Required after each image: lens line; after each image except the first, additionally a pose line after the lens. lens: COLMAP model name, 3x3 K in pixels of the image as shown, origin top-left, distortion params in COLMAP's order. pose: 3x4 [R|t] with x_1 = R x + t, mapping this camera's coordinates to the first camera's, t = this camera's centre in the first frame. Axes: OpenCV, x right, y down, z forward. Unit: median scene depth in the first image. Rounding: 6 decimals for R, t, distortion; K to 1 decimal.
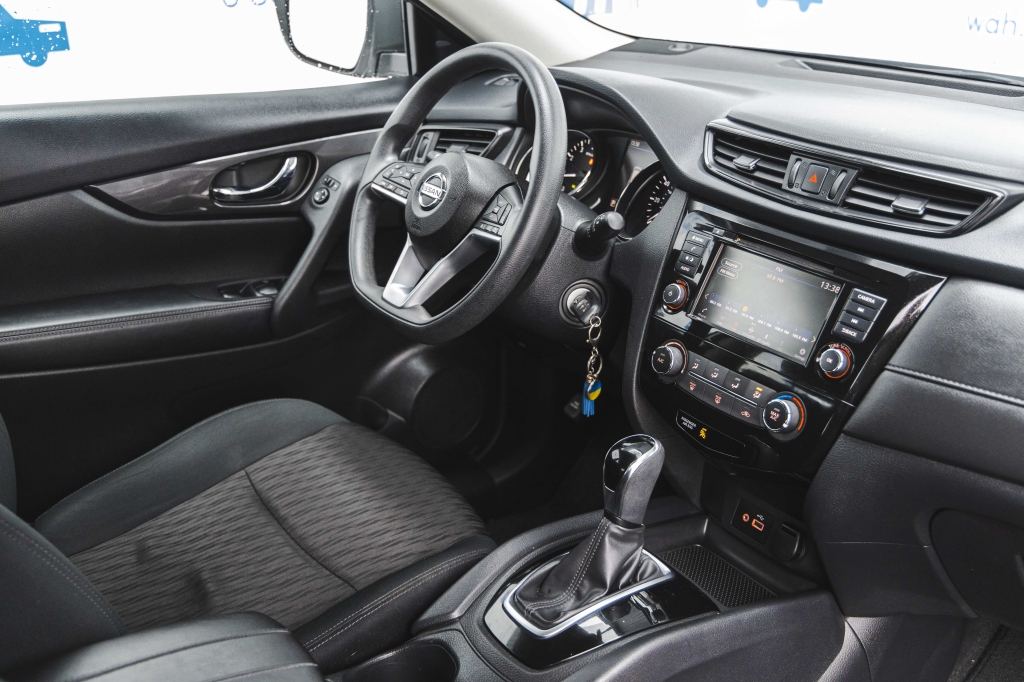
lens RADIAL K [[1041.2, 0, 514.2], [0, 1041.2, 336.2], [0, 0, 1]] dist [-0.031470, 0.000000]
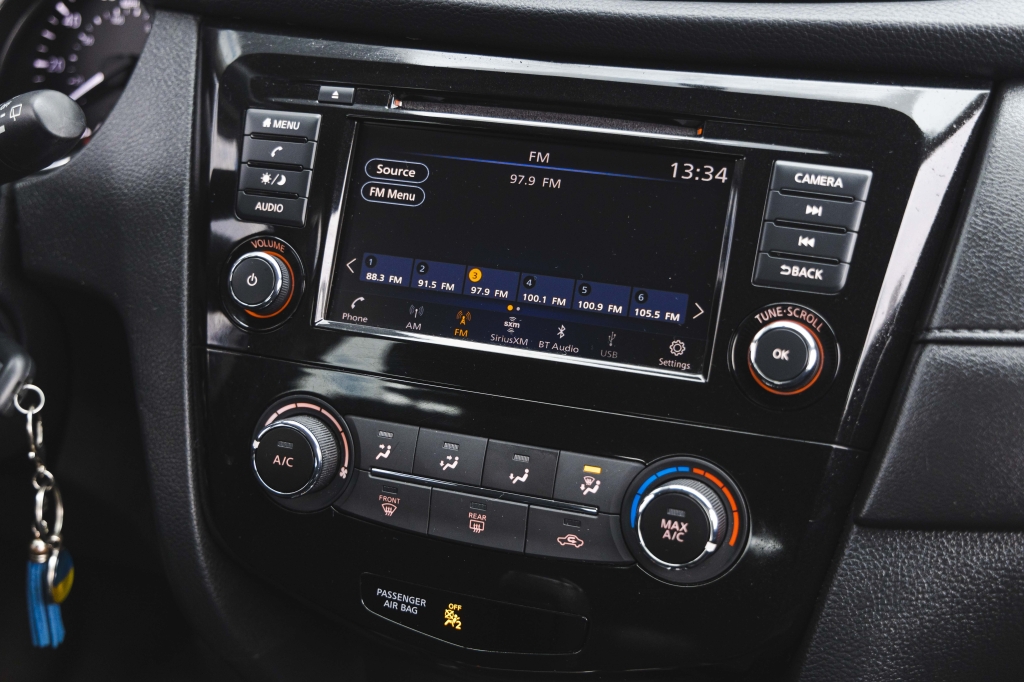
lens RADIAL K [[1545.7, 0, 518.3], [0, 1545.7, 342.5], [0, 0, 1]] dist [-0.006507, 0.000000]
pose [[0.819180, -0.242023, 0.519970, -0.069078], [0.228560, 0.969261, 0.091065, -0.050667], [-0.526027, 0.044246, 0.849316, 0.507395]]
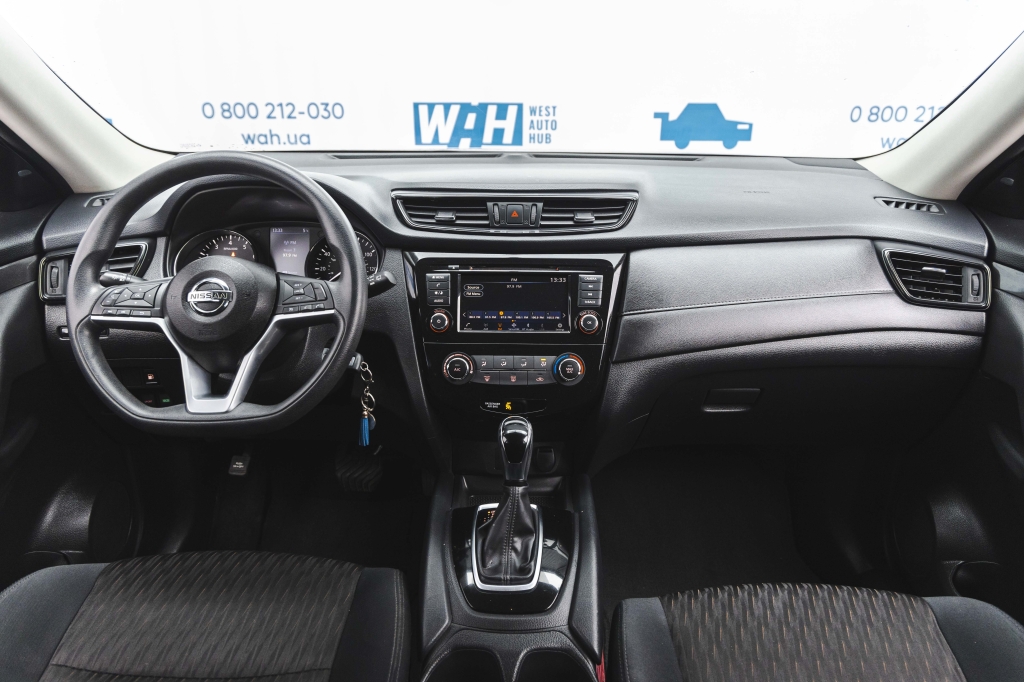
lens RADIAL K [[710.3, 0, 510.6], [0, 710.3, 350.2], [0, 0, 1]] dist [-0.019843, -0.000829]
pose [[0.580612, -0.293366, 0.759491, -0.519371], [0.310636, 0.942084, 0.126422, -0.097032], [-0.752592, 0.162523, 0.638115, 0.384055]]
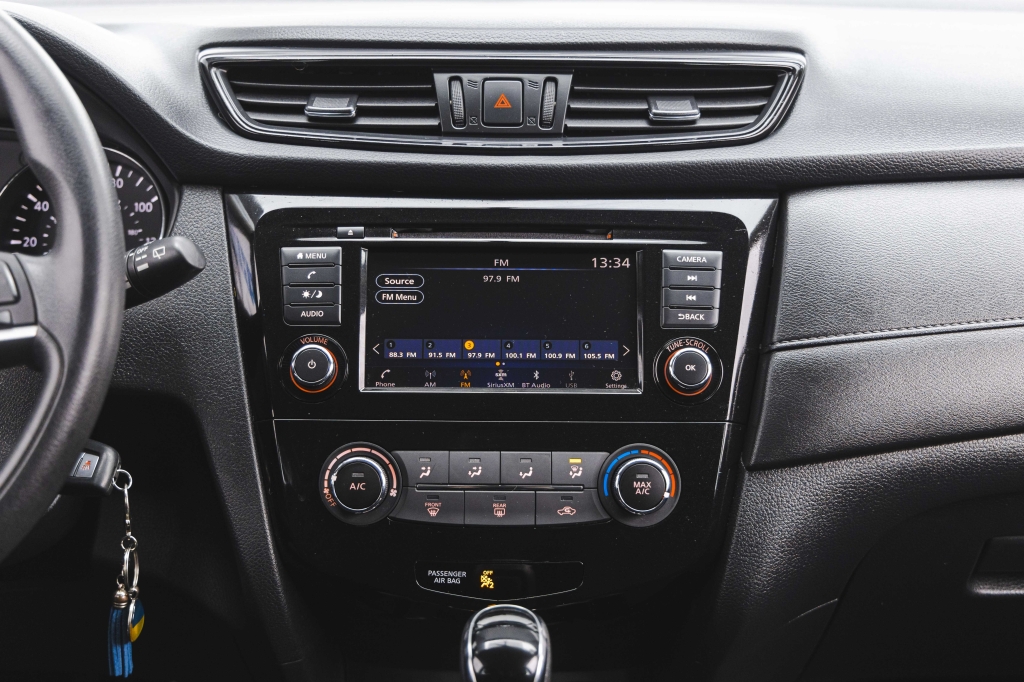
lens RADIAL K [[1545.7, 0, 518.9], [0, 1545.7, 342.9], [0, 0, 1]] dist [-0.006507, 0.000000]
pose [[0.567244, -0.229678, 0.790874, -0.426013], [0.310789, 0.949017, 0.052695, -0.063215], [-0.762656, 0.215904, 0.609706, 0.469631]]
